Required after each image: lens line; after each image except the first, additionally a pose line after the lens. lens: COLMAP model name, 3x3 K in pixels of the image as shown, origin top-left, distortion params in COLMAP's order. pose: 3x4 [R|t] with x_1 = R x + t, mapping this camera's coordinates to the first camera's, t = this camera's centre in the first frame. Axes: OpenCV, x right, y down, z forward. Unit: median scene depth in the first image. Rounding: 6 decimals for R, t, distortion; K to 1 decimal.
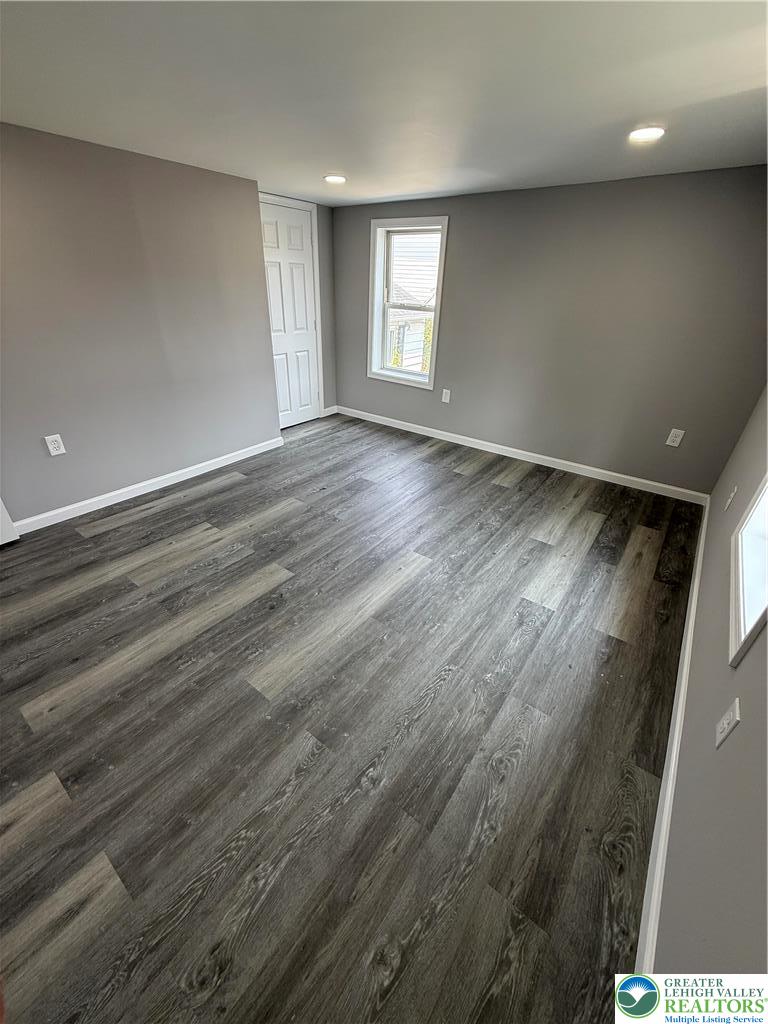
lens RADIAL K [[408.7, 0, 381.9], [0, 408.7, 509.4], [0, 0, 1]] dist [0.002774, 0.000543]
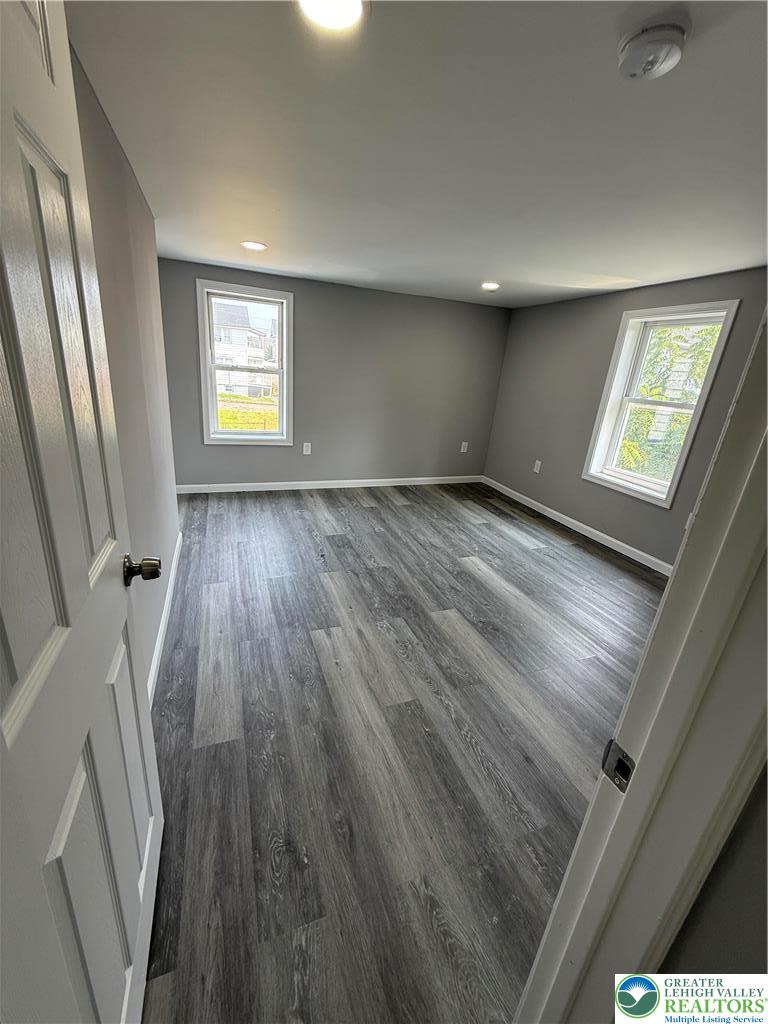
lens RADIAL K [[408.7, 0, 381.6], [0, 408.7, 510.4], [0, 0, 1]] dist [0.002774, 0.000543]
pose [[0.529452, -0.269823, 0.804286, -0.901159], [0.361316, 0.929504, 0.073981, -0.188449], [-0.767549, 0.251432, 0.589619, 0.358501]]
